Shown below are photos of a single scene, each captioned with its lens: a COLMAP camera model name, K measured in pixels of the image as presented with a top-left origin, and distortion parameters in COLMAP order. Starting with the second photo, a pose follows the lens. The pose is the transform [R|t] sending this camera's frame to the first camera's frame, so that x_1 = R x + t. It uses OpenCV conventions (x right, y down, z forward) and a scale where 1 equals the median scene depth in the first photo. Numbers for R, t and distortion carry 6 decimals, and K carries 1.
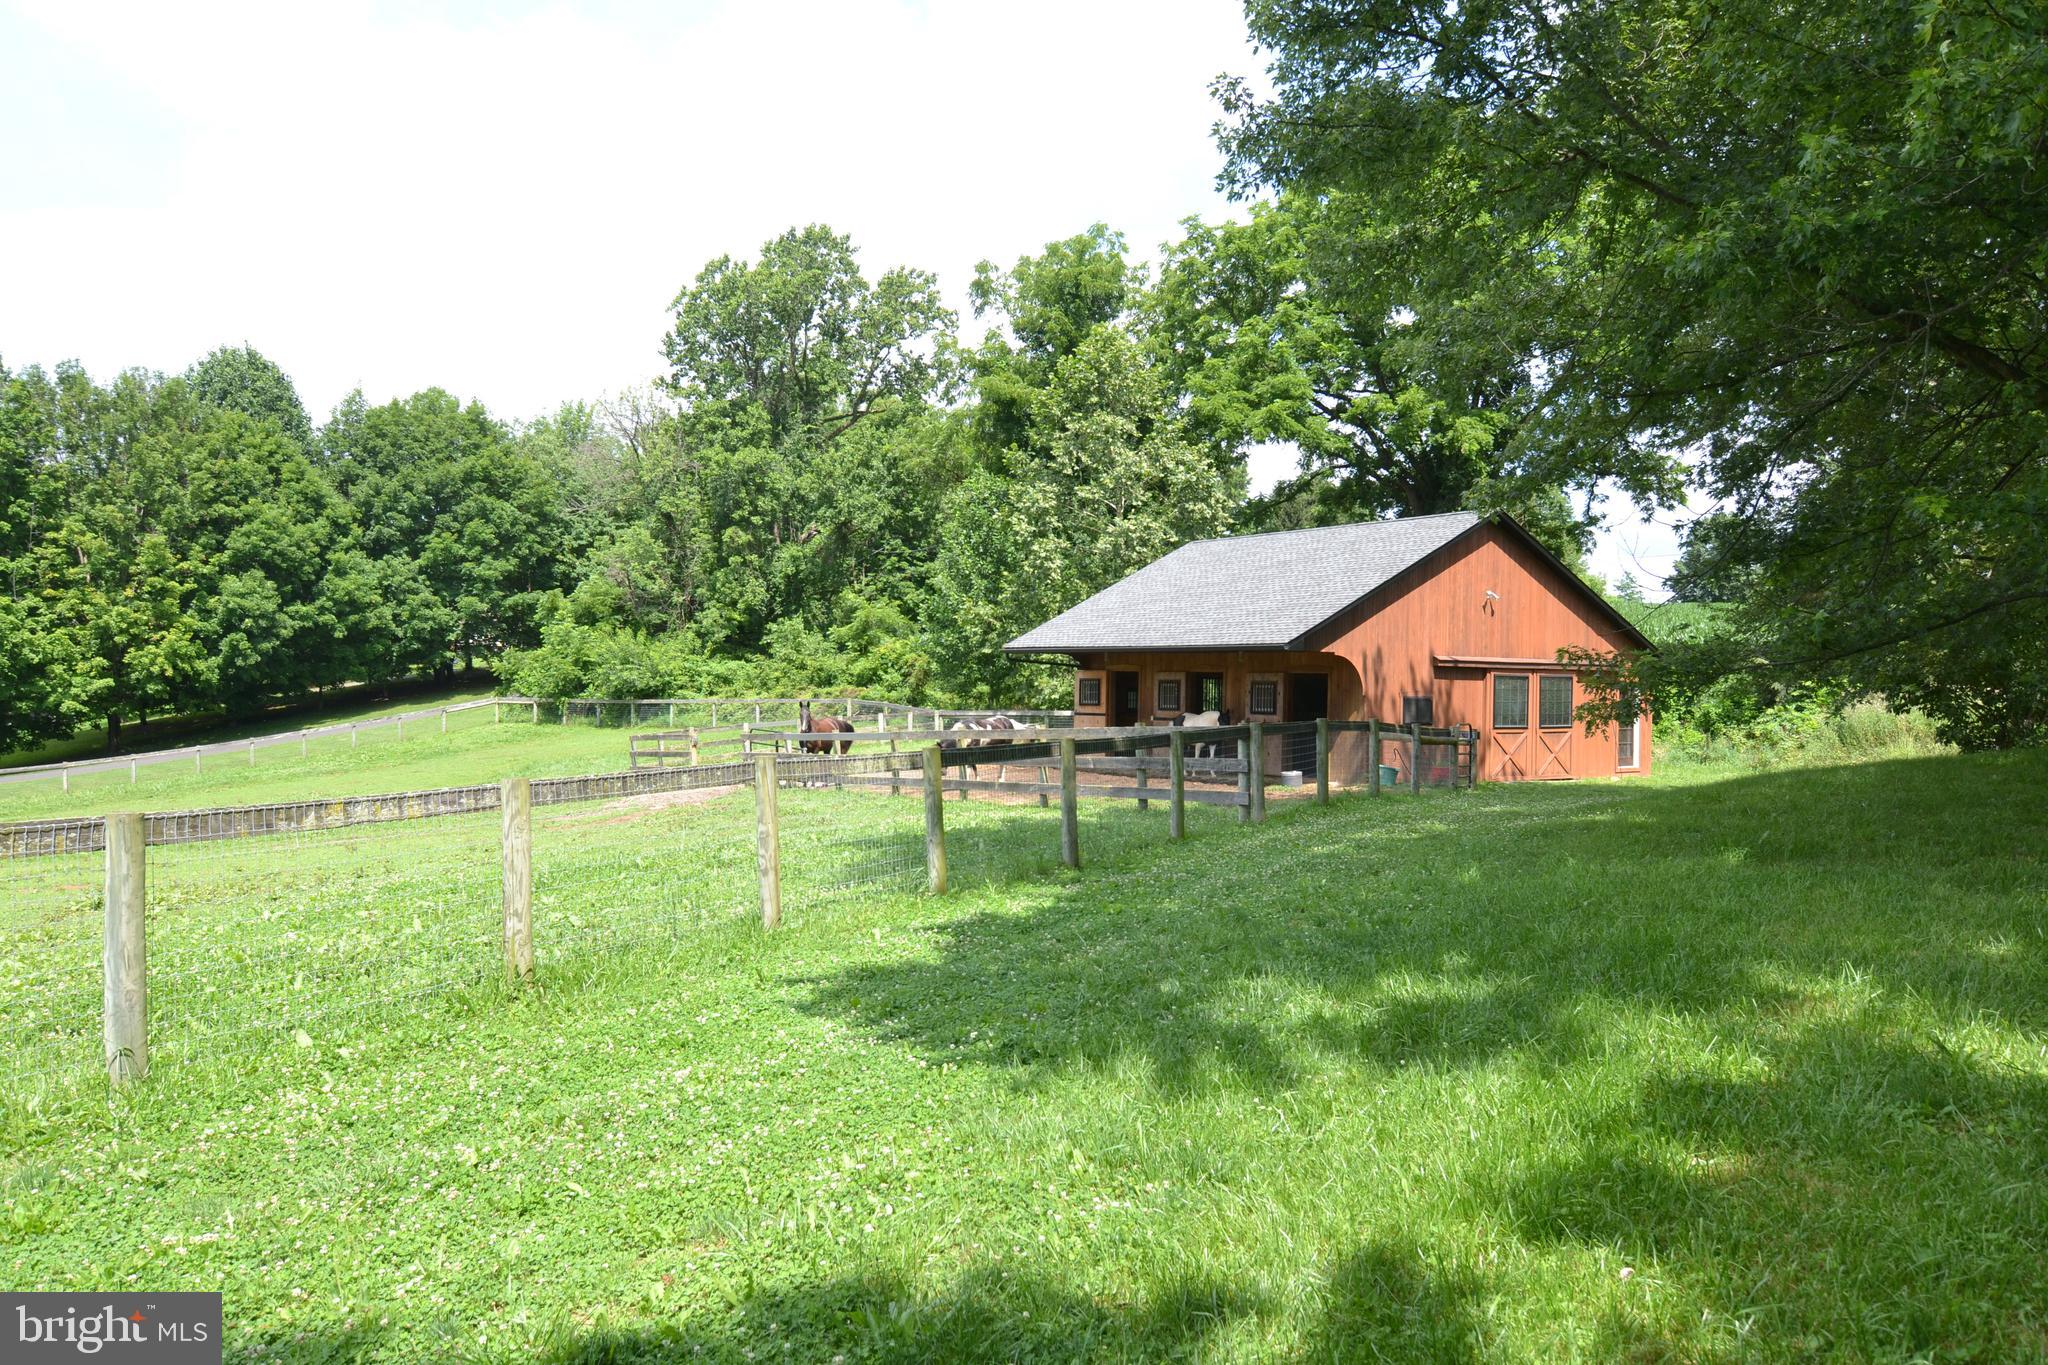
lens RADIAL K [[1385.5, 0, 1016.2], [0, 1385.5, 669.1], [0, 0, 1]] dist [-0.004928, -0.004127]
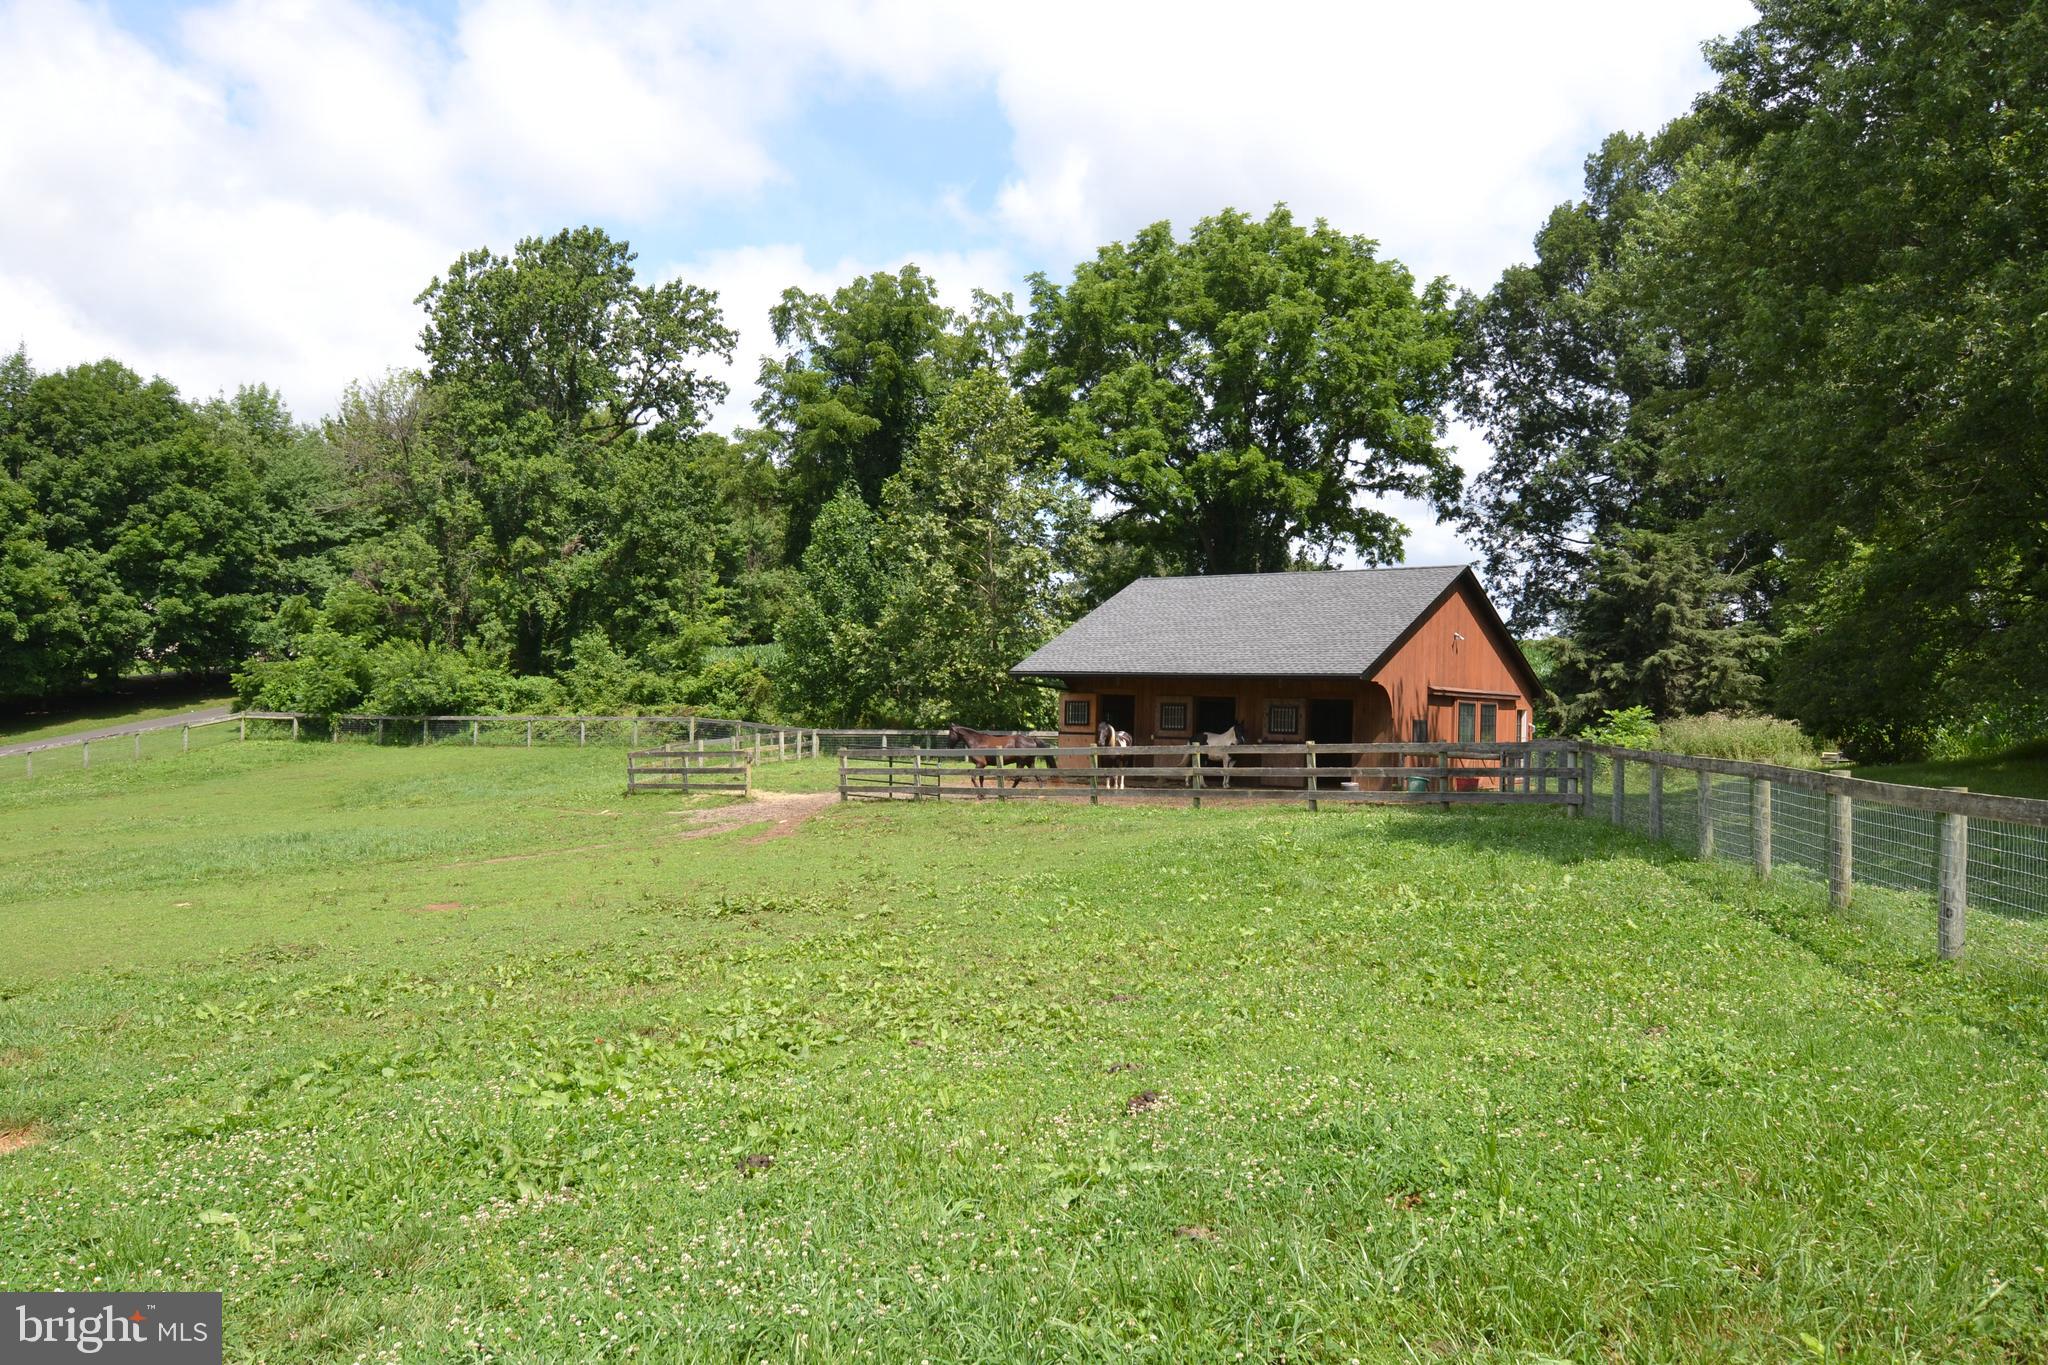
lens RADIAL K [[1385.5, 0, 1016.2], [0, 1385.5, 669.1], [0, 0, 1]] dist [-0.004928, -0.004127]
pose [[0.951778, 0.021423, 0.306040, -0.160446], [-0.016289, 0.999681, -0.019322, 0.001829], [-0.306356, 0.013405, 0.951823, -0.013422]]
